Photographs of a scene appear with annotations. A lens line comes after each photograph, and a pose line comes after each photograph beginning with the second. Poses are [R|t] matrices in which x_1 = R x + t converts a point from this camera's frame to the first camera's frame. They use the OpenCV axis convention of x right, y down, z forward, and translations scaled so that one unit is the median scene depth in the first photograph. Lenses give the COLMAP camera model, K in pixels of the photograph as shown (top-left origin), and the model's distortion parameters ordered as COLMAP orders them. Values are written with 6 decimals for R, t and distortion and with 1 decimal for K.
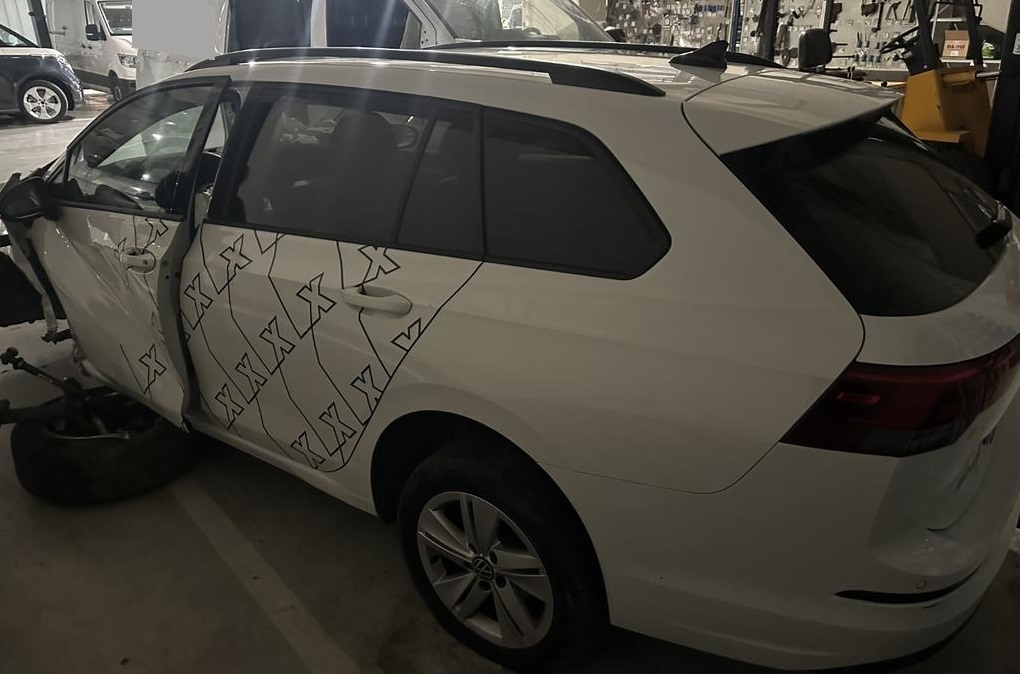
lens RADIAL K [[713.9, 0, 510.0], [0, 713.9, 337.0], [0, 0, 1]] dist [0.002073, -0.033939]
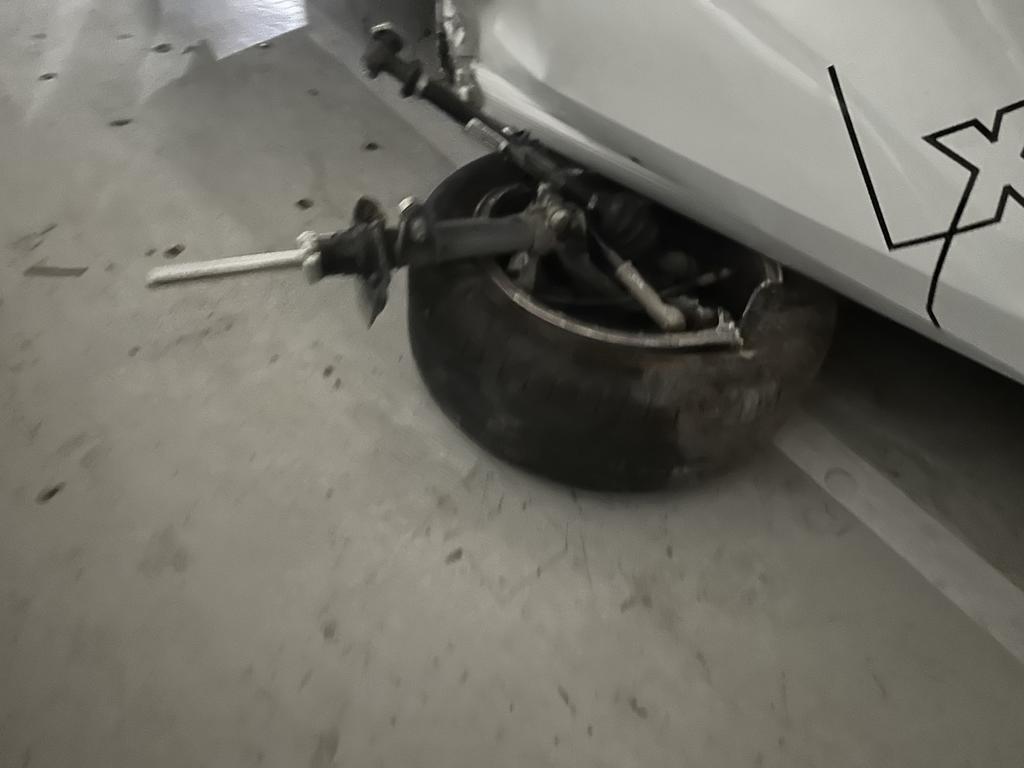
lens RADIAL K [[716.3, 0, 510.0], [0, 716.3, 391.8], [0, 0, 1]] dist [0.079871, -0.124740]
pose [[0.993763, 0.111044, 0.010173, -0.125720], [-0.103014, 0.879306, 0.464984, 0.000589], [0.042689, -0.463132, 0.885261, 0.124035]]
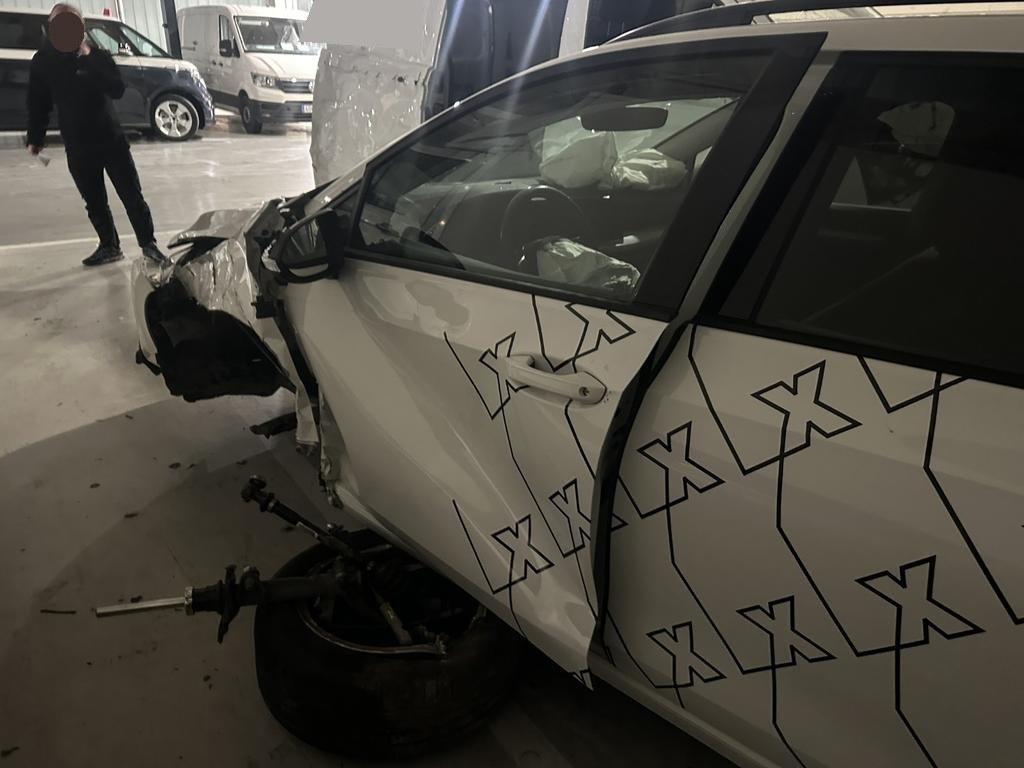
lens RADIAL K [[716.3, 0, 510.0], [0, 716.3, 391.8], [0, 0, 1]] dist [0.079871, -0.124740]
pose [[0.991115, 0.086109, -0.101371, -0.083701], [-0.085164, 0.996274, 0.013623, -0.017484], [0.102166, -0.004868, 0.994755, 0.075657]]
